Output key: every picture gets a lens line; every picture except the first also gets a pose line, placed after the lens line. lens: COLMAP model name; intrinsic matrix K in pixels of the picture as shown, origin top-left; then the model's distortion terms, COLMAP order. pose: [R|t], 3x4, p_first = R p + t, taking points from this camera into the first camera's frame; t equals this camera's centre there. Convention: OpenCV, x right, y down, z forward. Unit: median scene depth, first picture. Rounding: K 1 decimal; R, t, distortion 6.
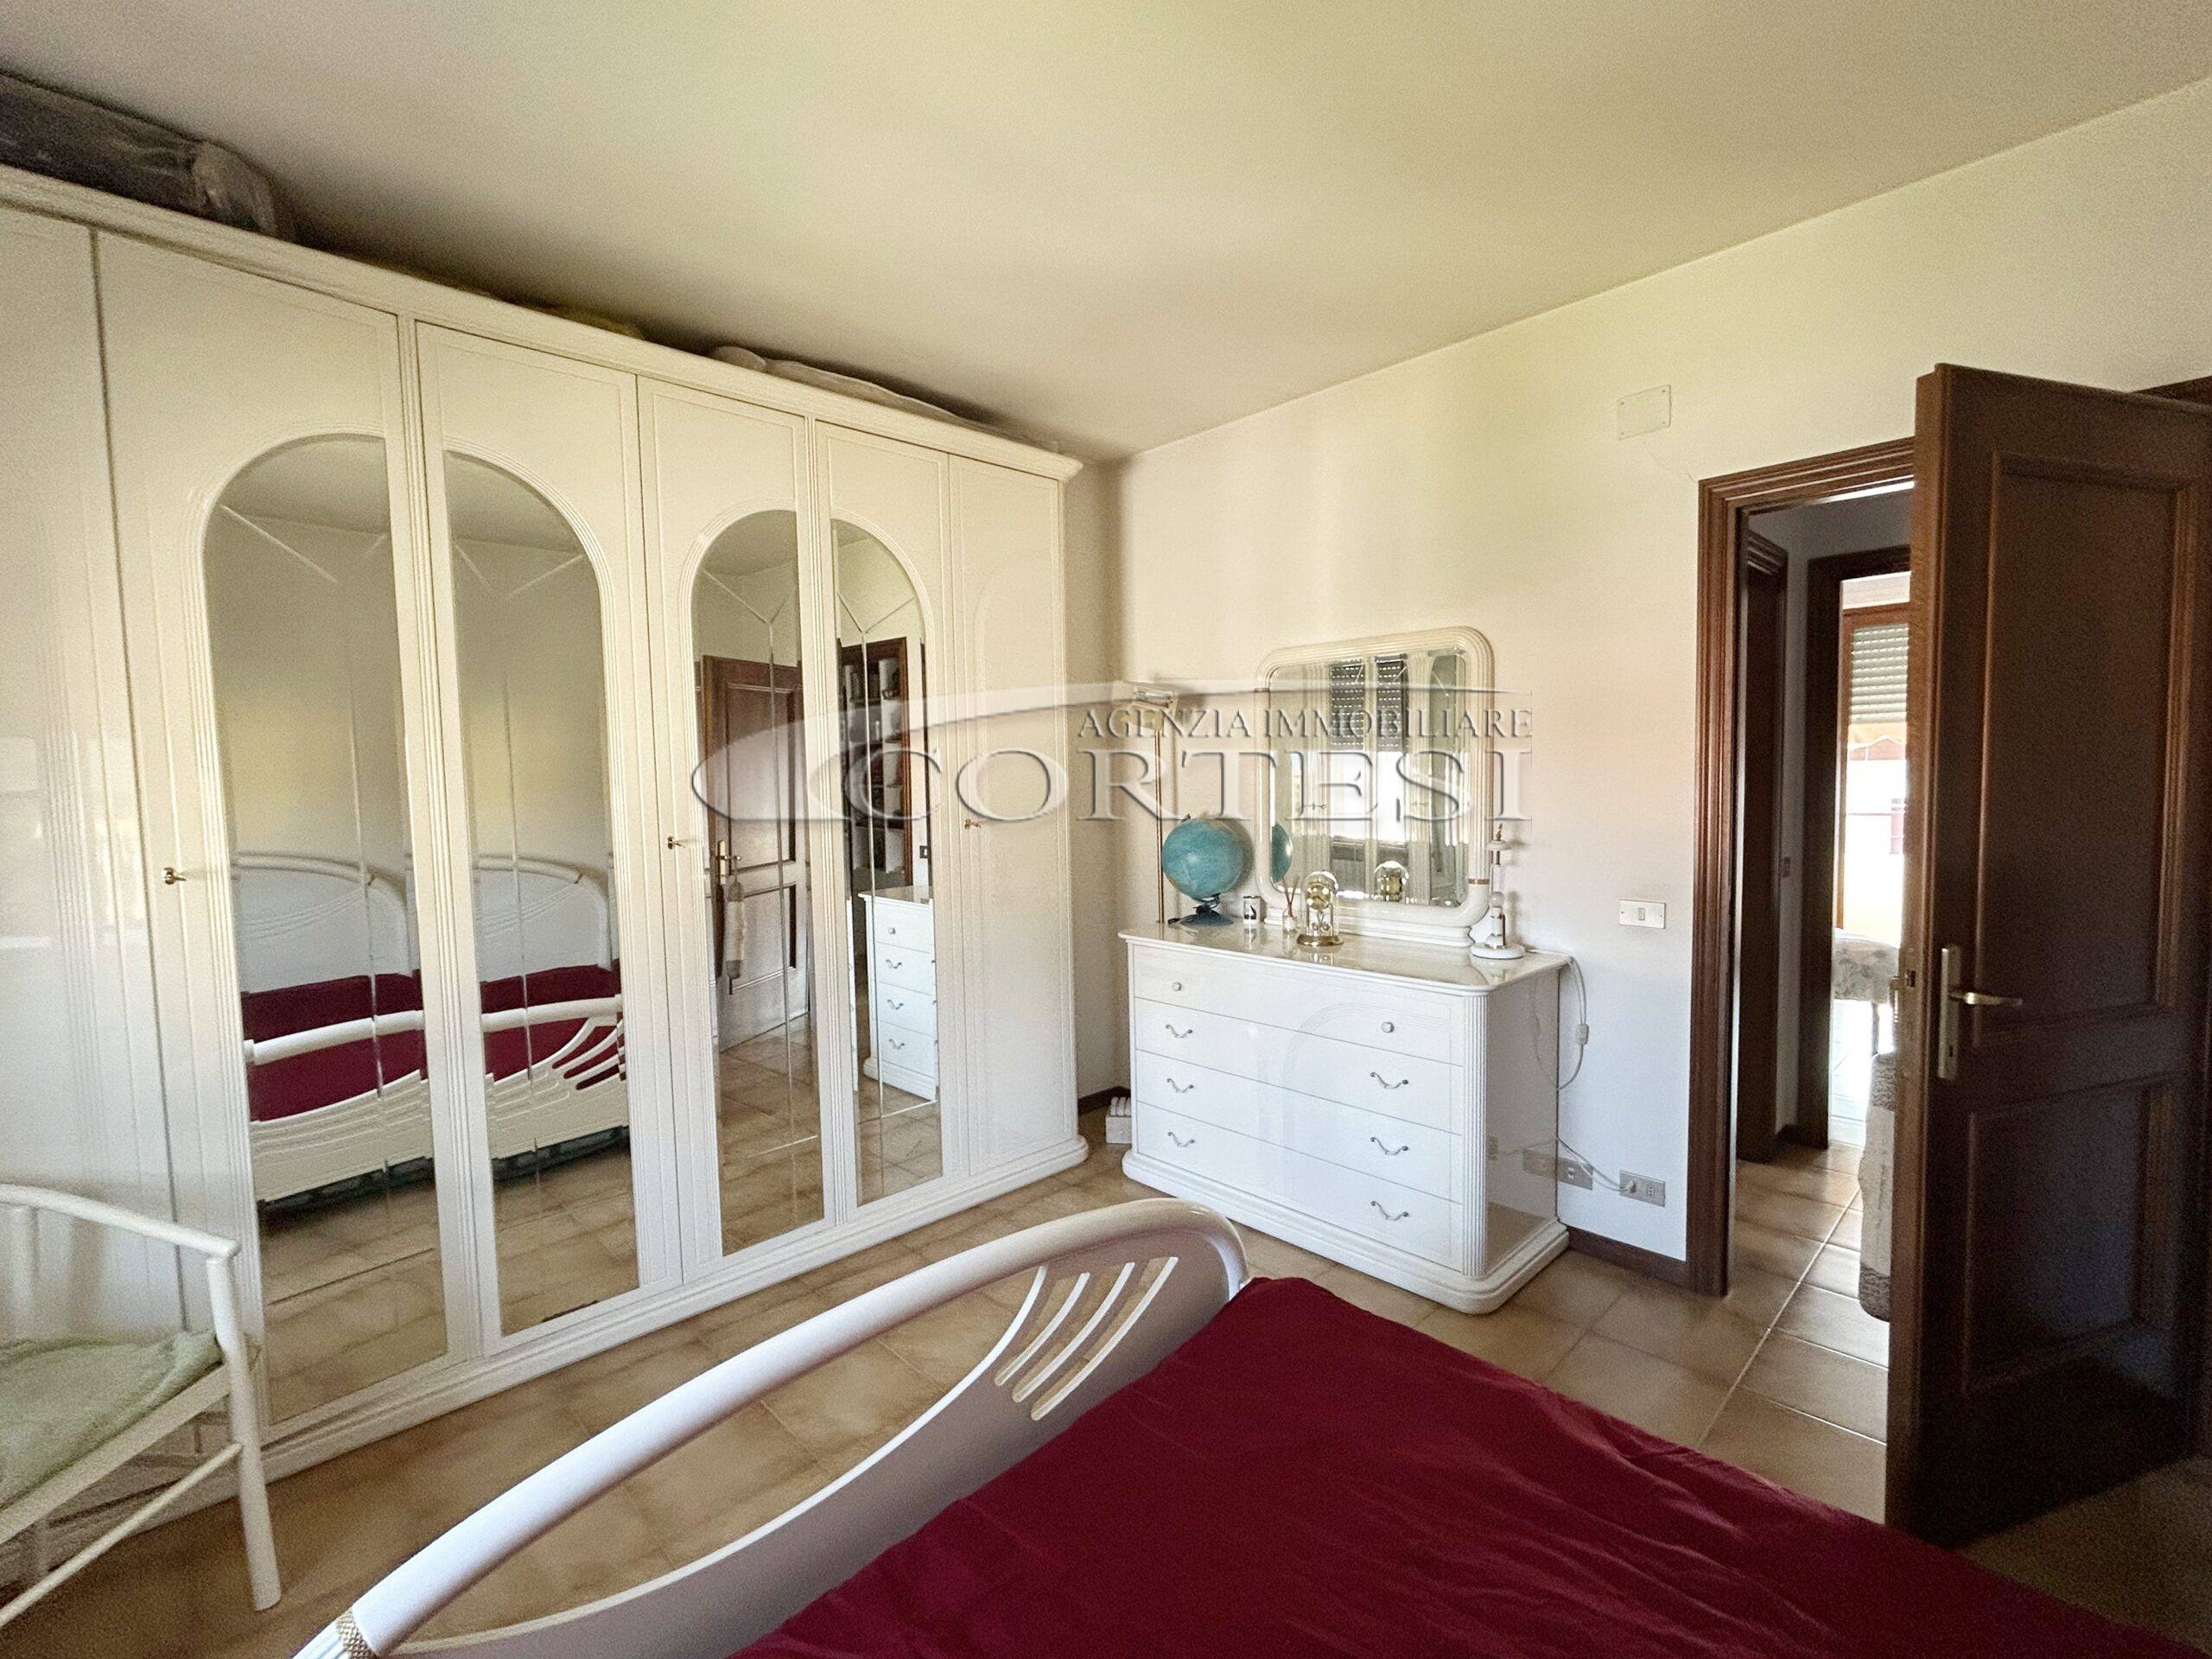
lens RADIAL K [[976.1, 0, 1163.2], [0, 976.1, 835.0], [0, 0, 1]] dist [0.001287, 0.000415]
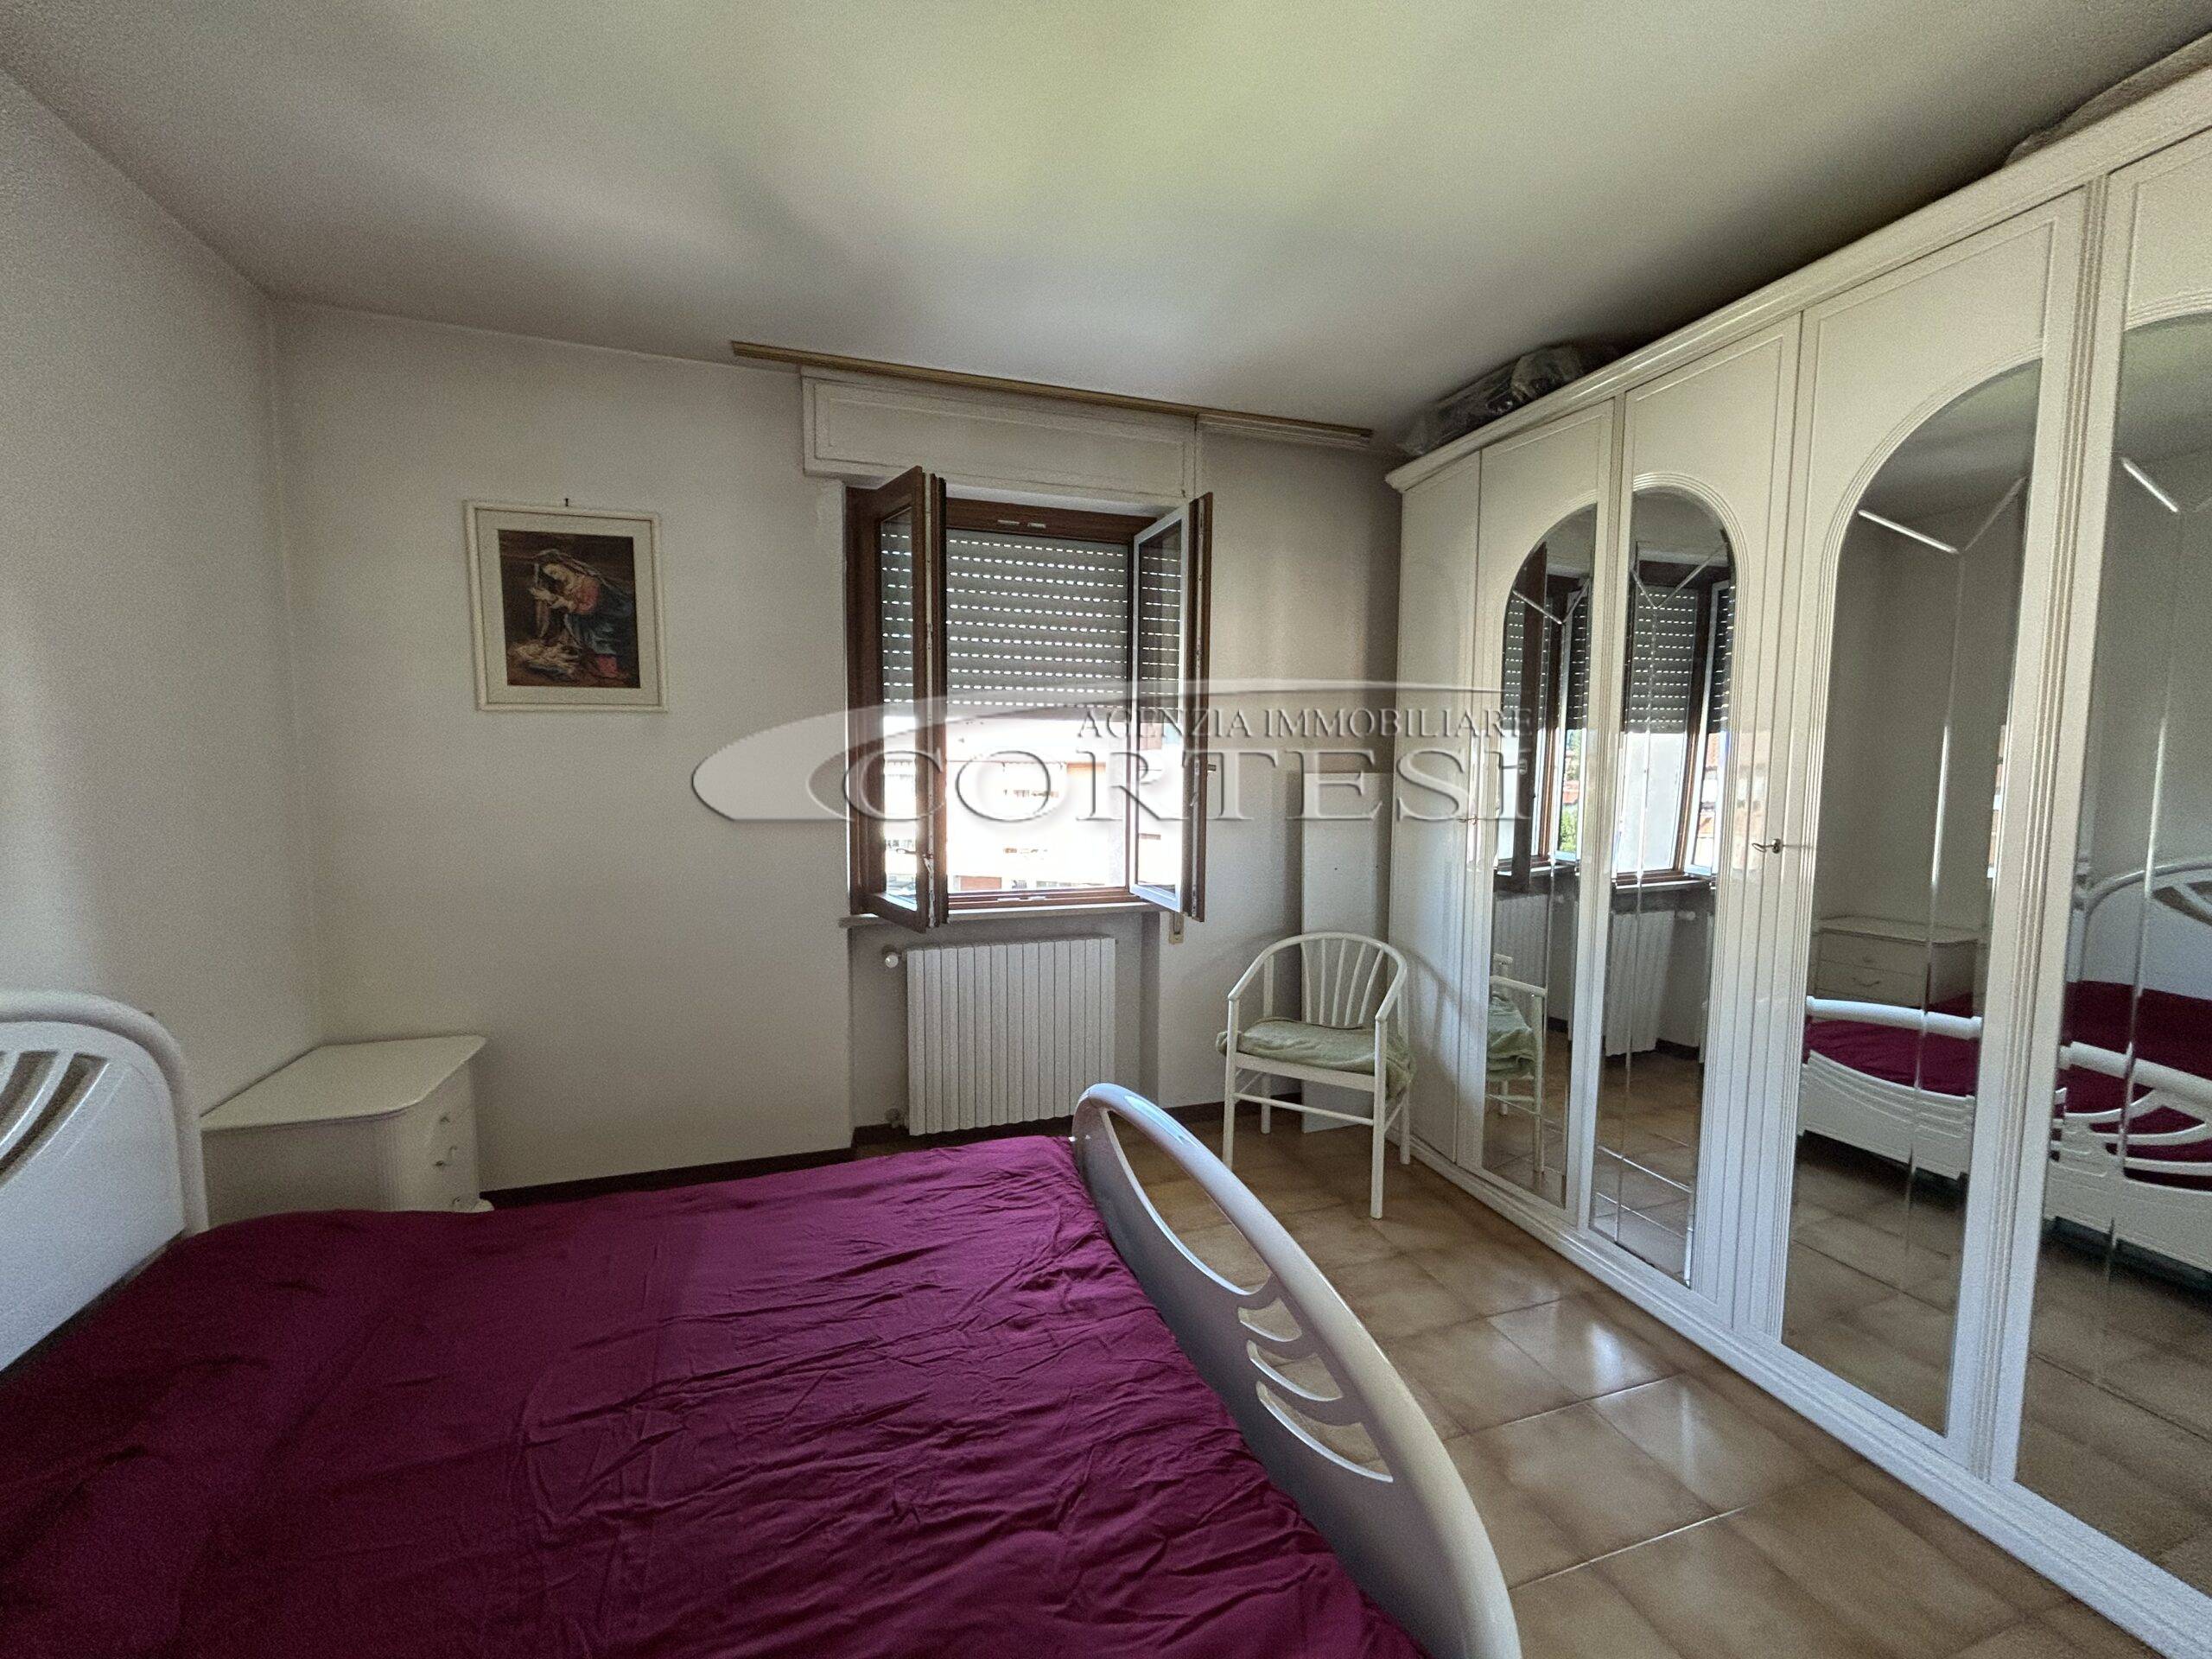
lens RADIAL K [[976.1, 0, 1163.2], [0, 976.1, 835.0], [0, 0, 1]] dist [0.001287, 0.000415]
pose [[-0.443342, 0.095448, -0.891256, 0.381090], [-0.056225, 0.989395, 0.133927, -0.063010], [0.894587, 0.109486, -0.433274, 0.654273]]
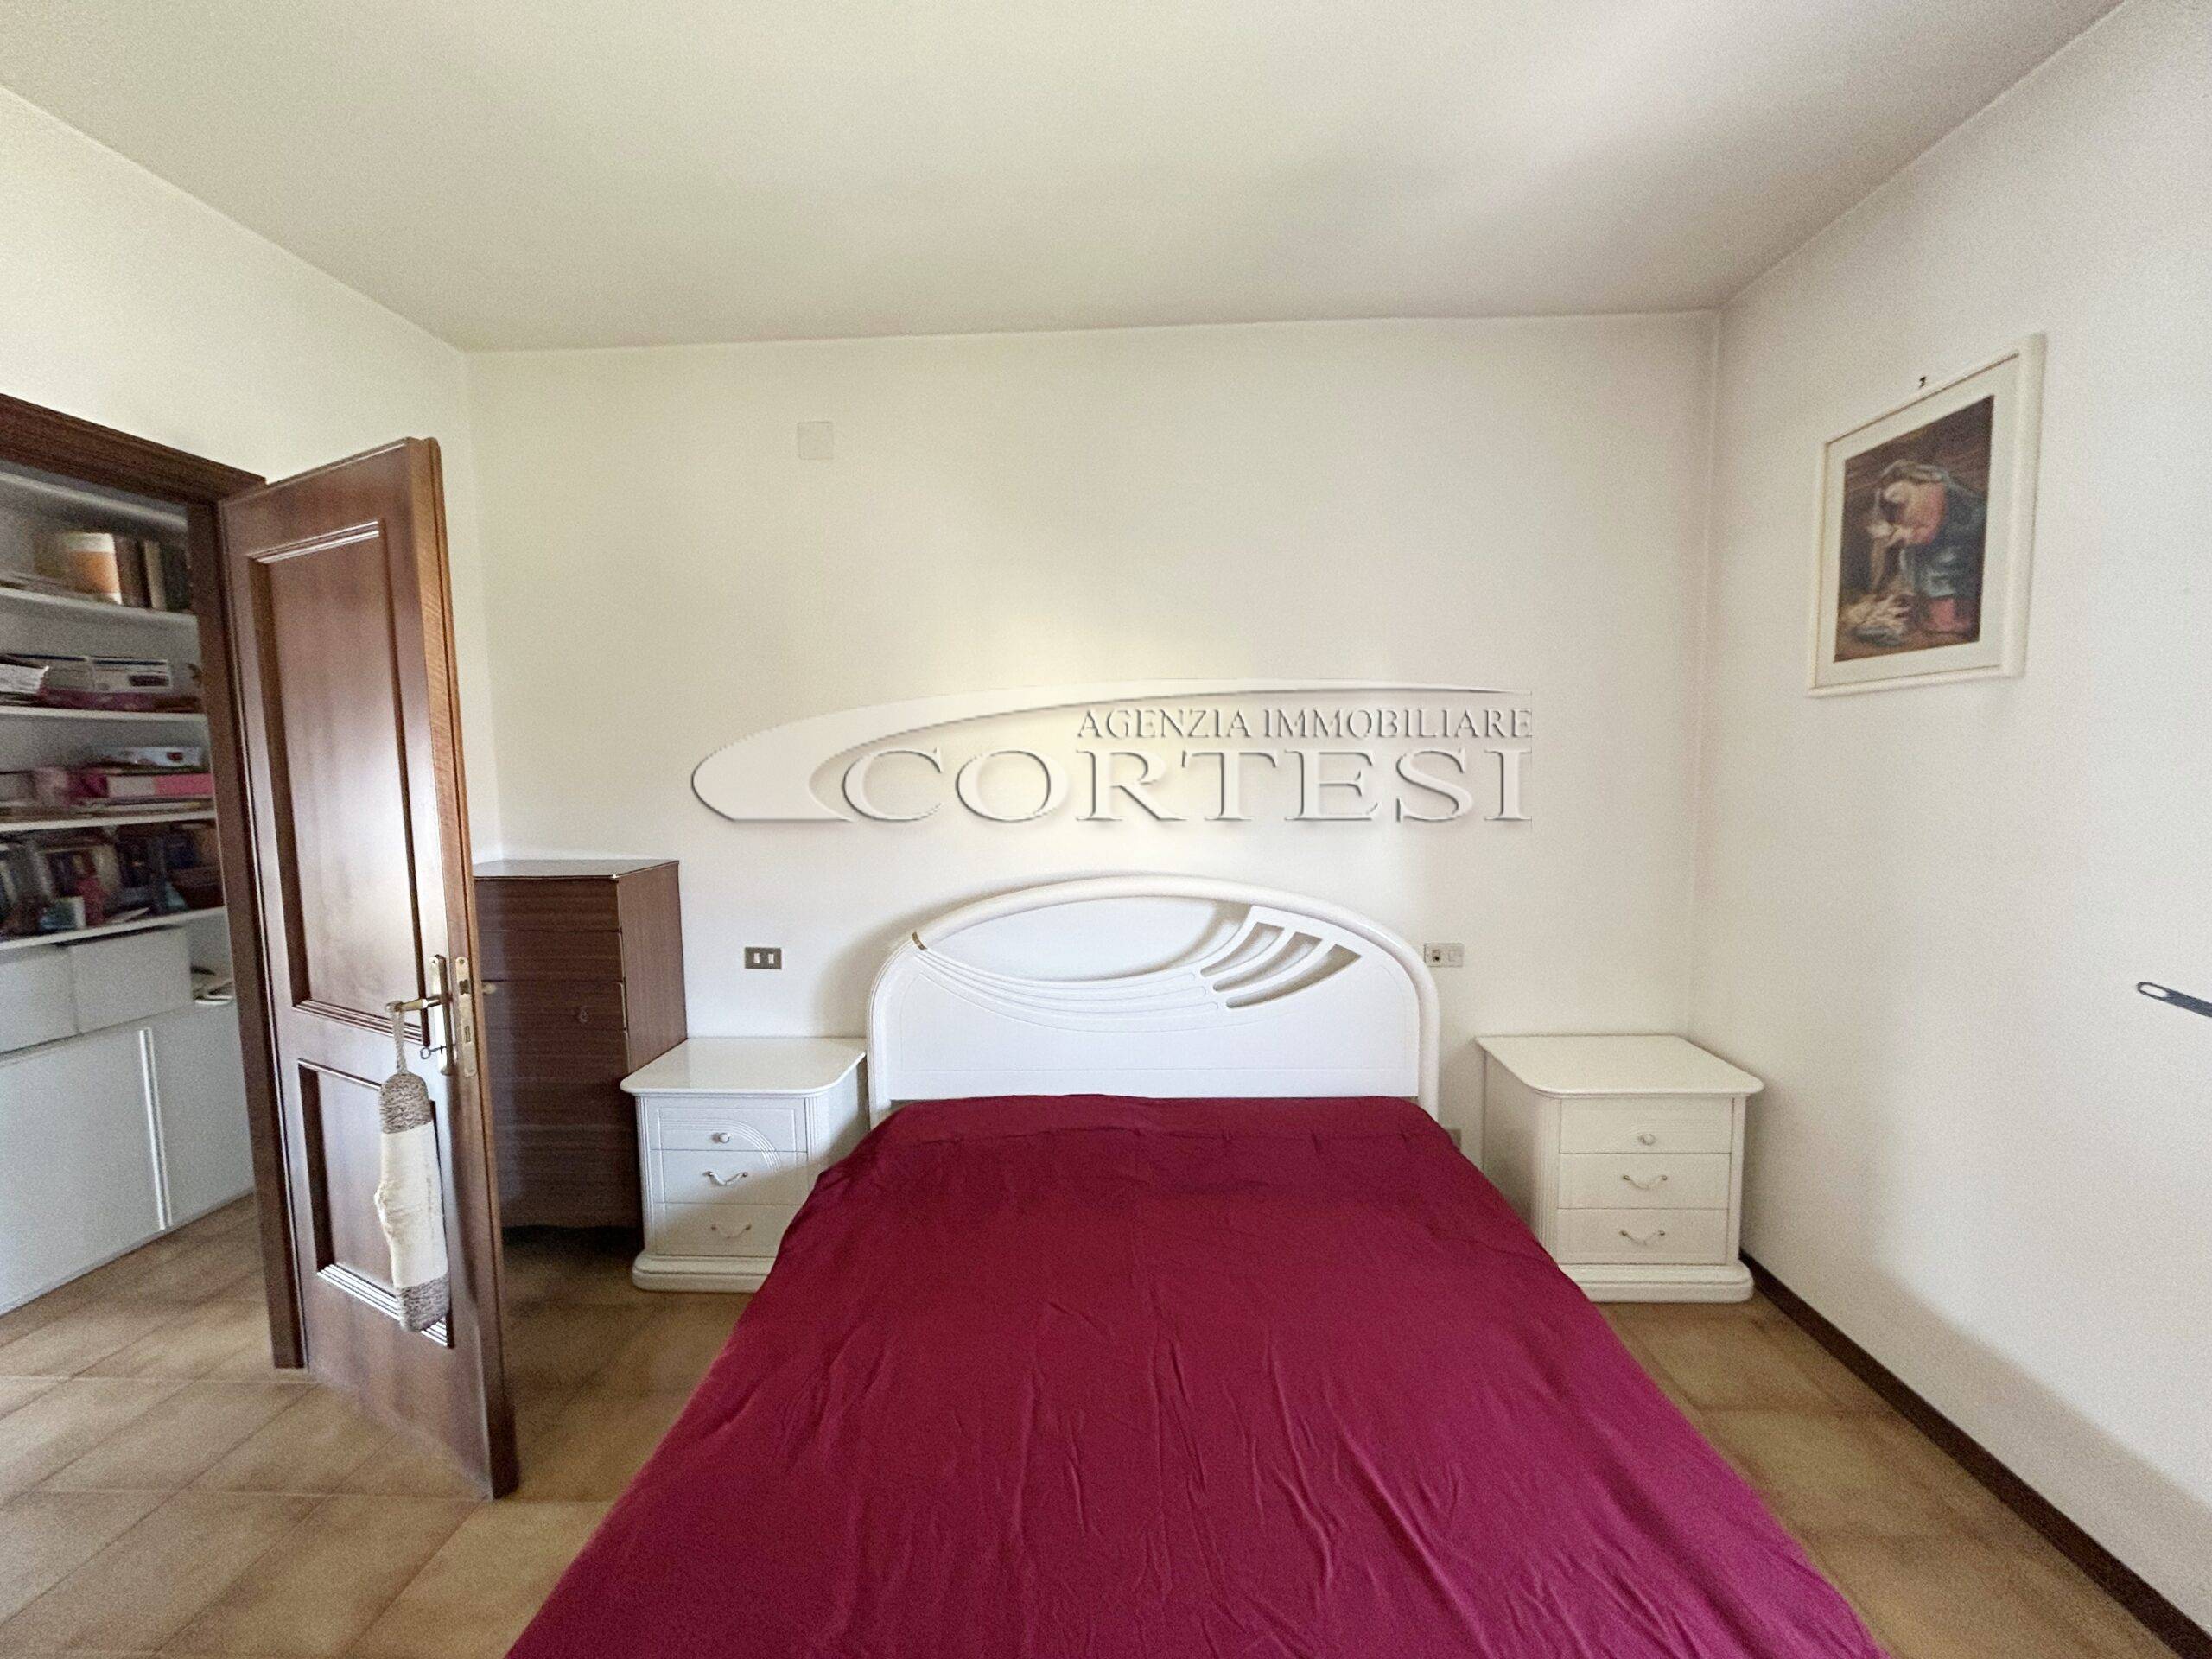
lens RADIAL K [[893.3, 0, 1048.7], [0, 893.3, 831.2], [0, 0, 1]] dist [-0.001514, -0.000033]
pose [[-0.609568, -0.032739, 0.792058, -0.234711], [0.082706, 0.991068, 0.104615, -0.041614], [-0.788408, 0.129277, -0.601415, 0.565248]]
